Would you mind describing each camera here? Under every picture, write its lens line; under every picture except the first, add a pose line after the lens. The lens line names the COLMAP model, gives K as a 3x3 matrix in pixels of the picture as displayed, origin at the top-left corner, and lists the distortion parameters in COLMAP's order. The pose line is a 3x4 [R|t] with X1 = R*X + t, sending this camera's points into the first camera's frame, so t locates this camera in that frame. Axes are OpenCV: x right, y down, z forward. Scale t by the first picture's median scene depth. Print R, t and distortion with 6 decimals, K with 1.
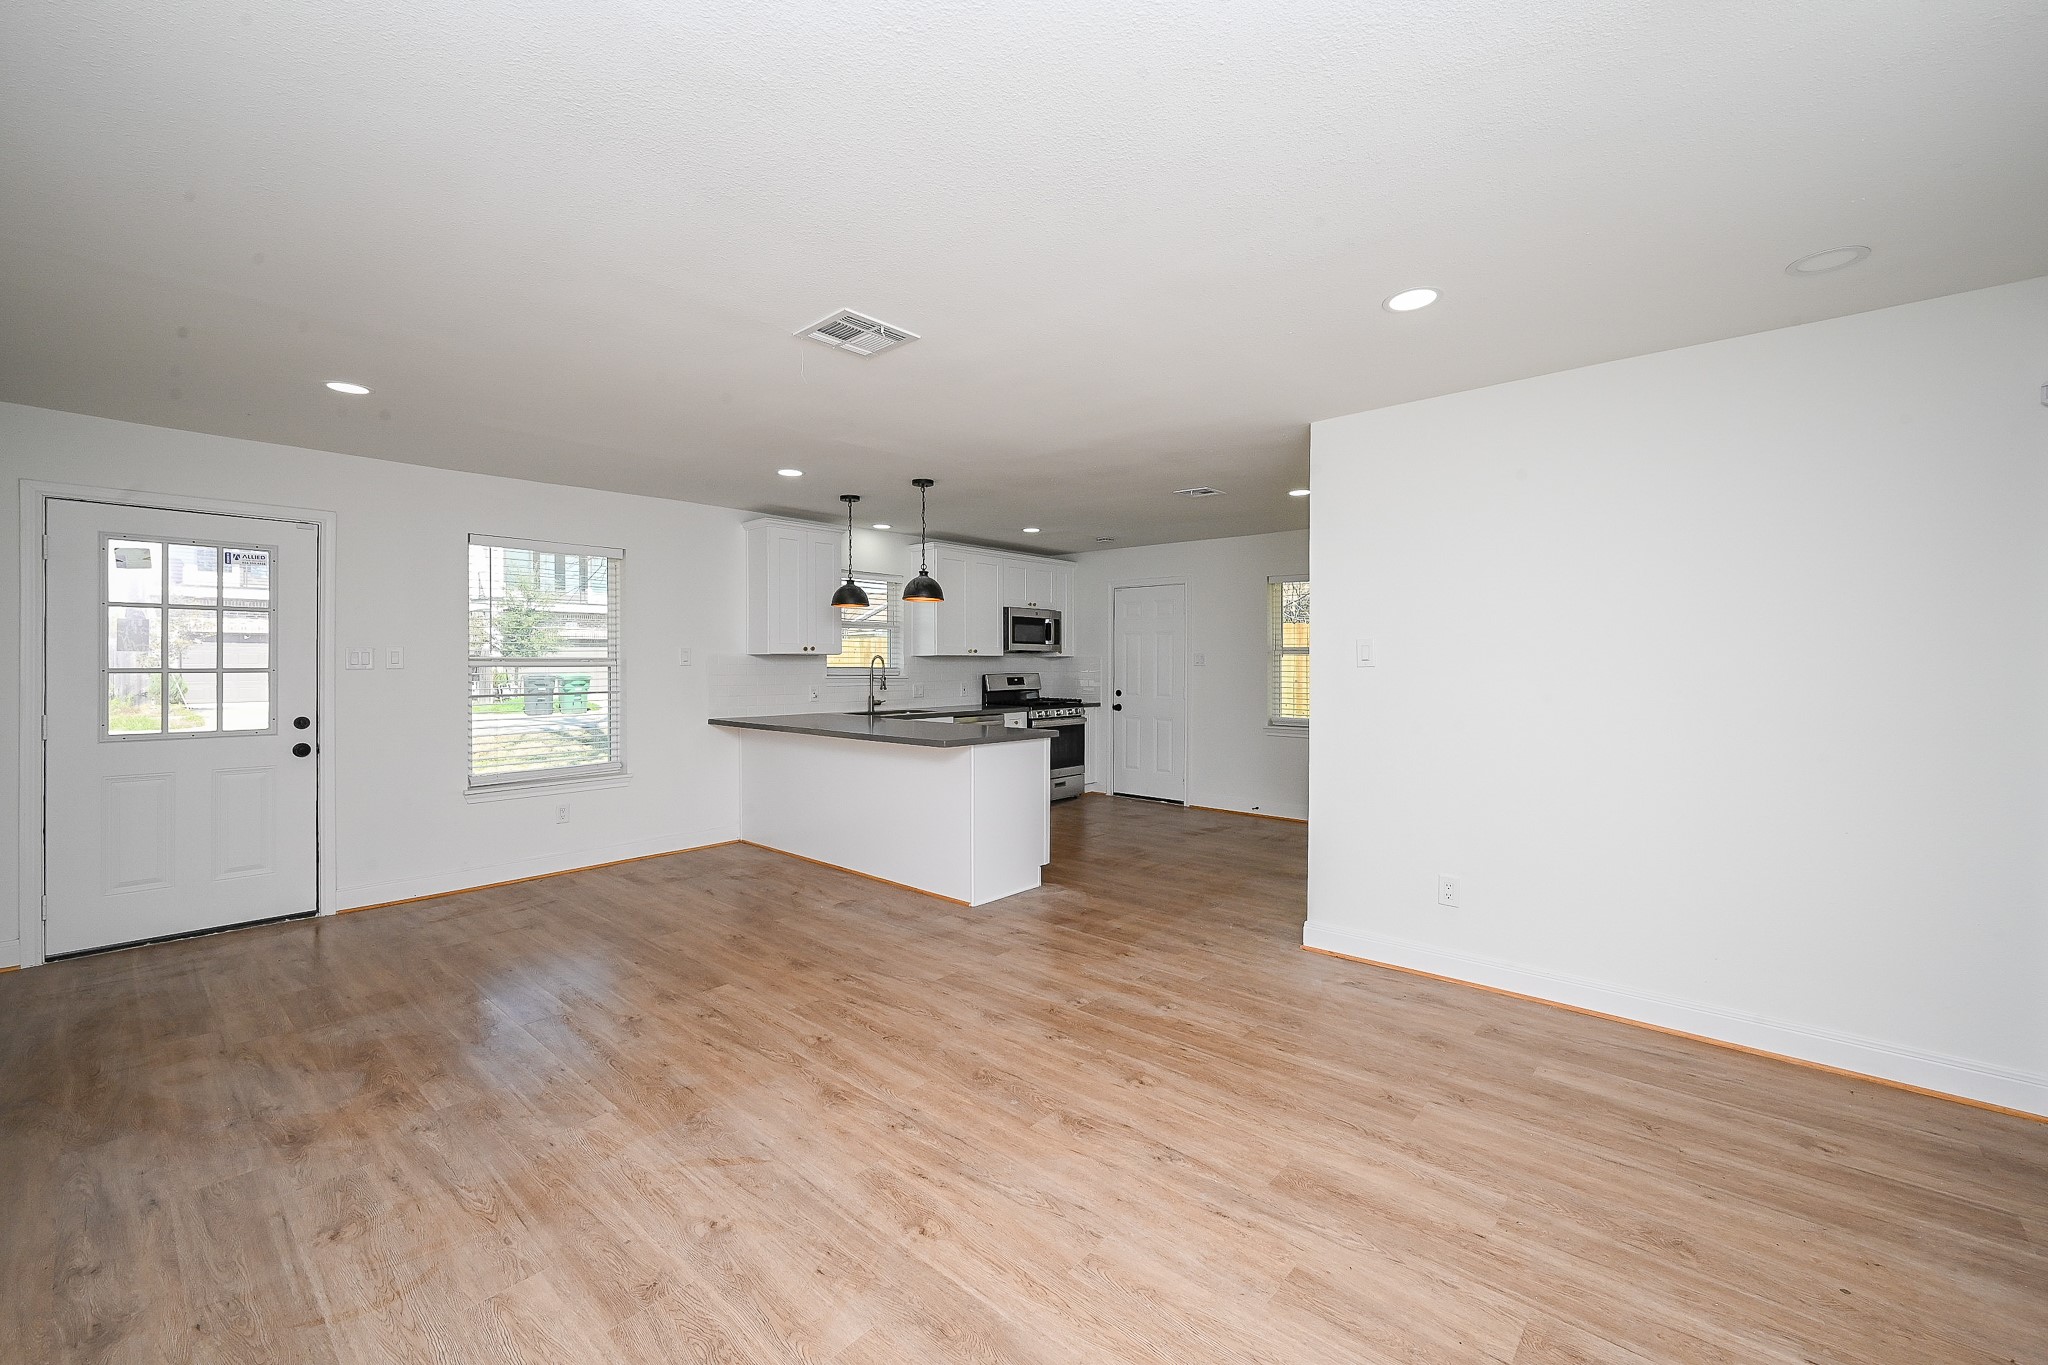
lens RADIAL K [[832.3, 0, 1039.6], [0, 832.3, 662.2], [0, 0, 1]] dist [0.000791, 0.000259]
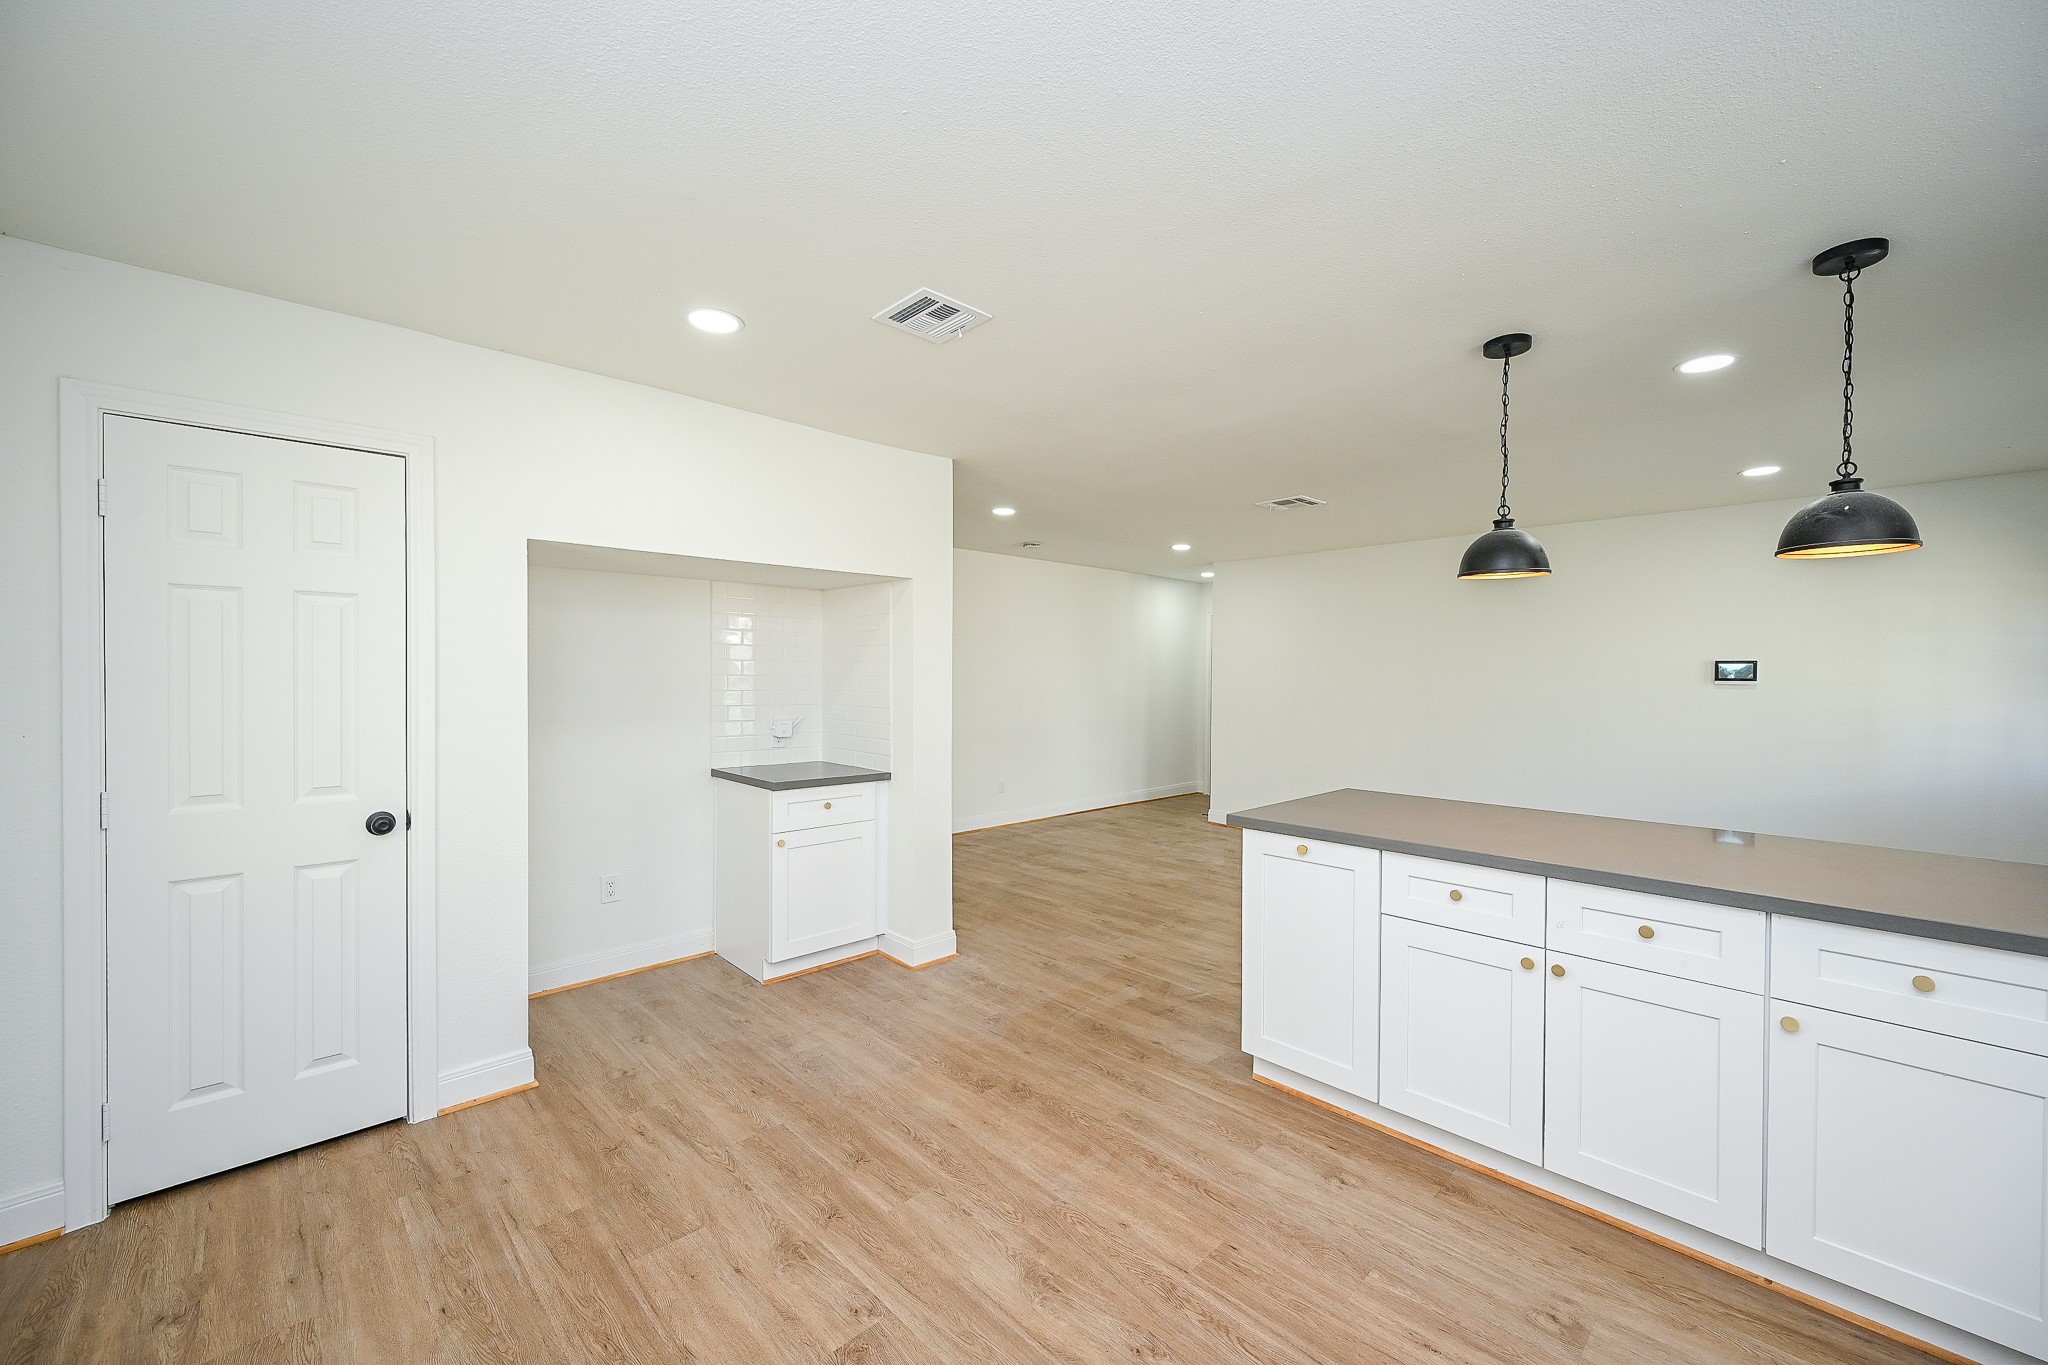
lens RADIAL K [[805.9, 0, 1018.3], [0, 805.9, 679.8], [0, 0, 1]] dist [-0.001518, 0.000066]
pose [[-0.995969, -0.007216, 0.089407, 0.135548], [-0.006322, 0.999927, 0.010273, -0.016709], [-0.089475, 0.009666, -0.995942, 1.824544]]
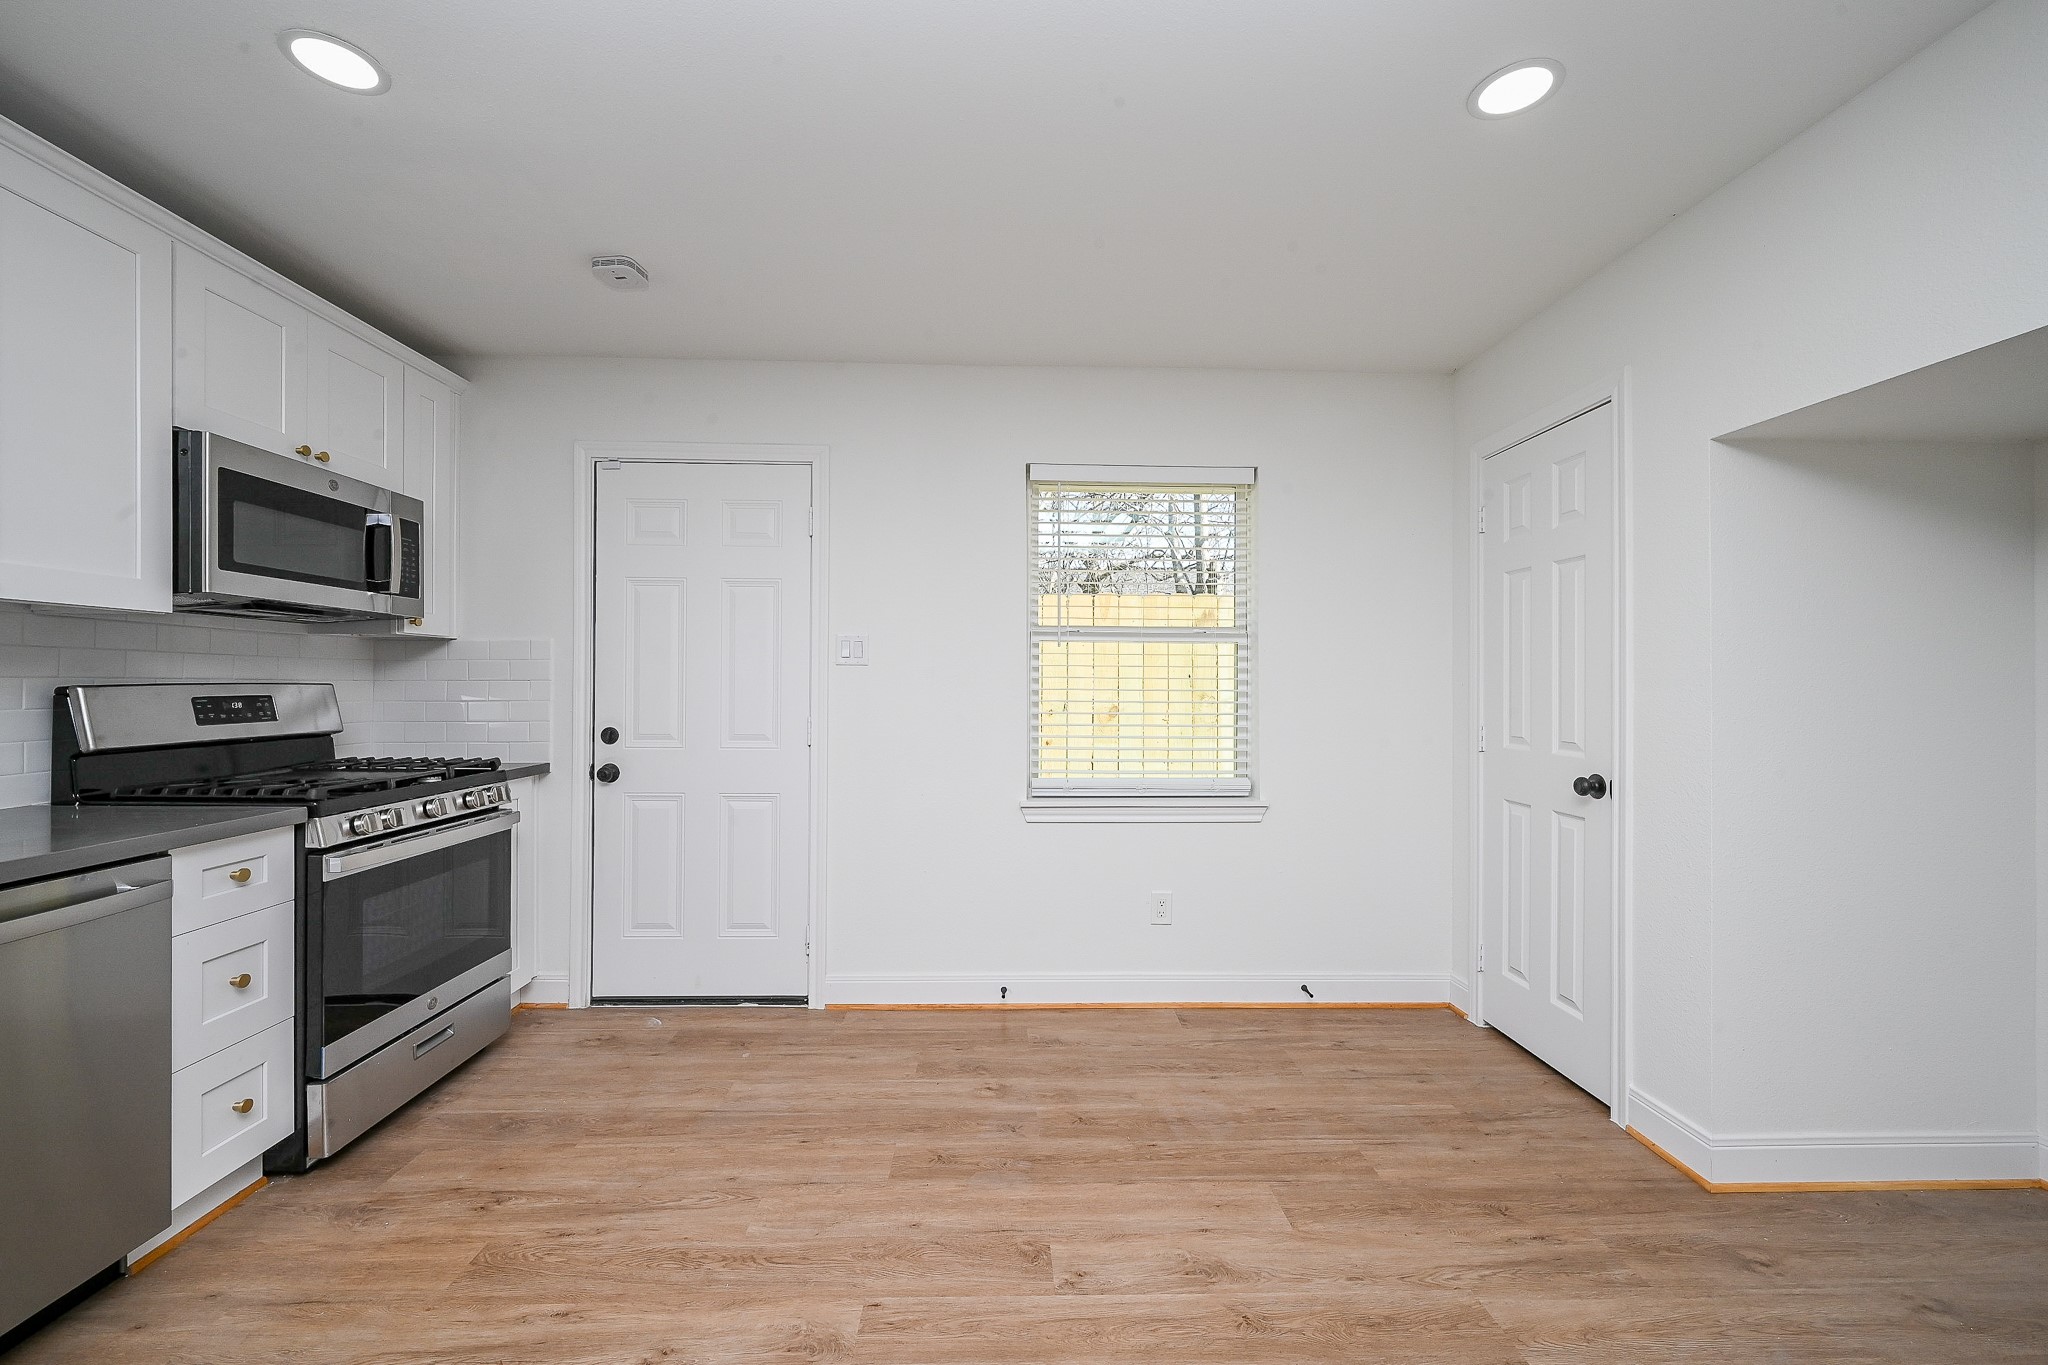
lens RADIAL K [[811.7, 0, 1019.4], [0, 811.7, 681.9], [0, 0, 1]] dist [-0.000377, 0.000019]
pose [[0.734686, 0.003909, 0.678396, -0.037909], [-0.003543, 0.999992, -0.001924, 0.023915], [-0.678398, -0.000990, 0.734694, 1.154729]]
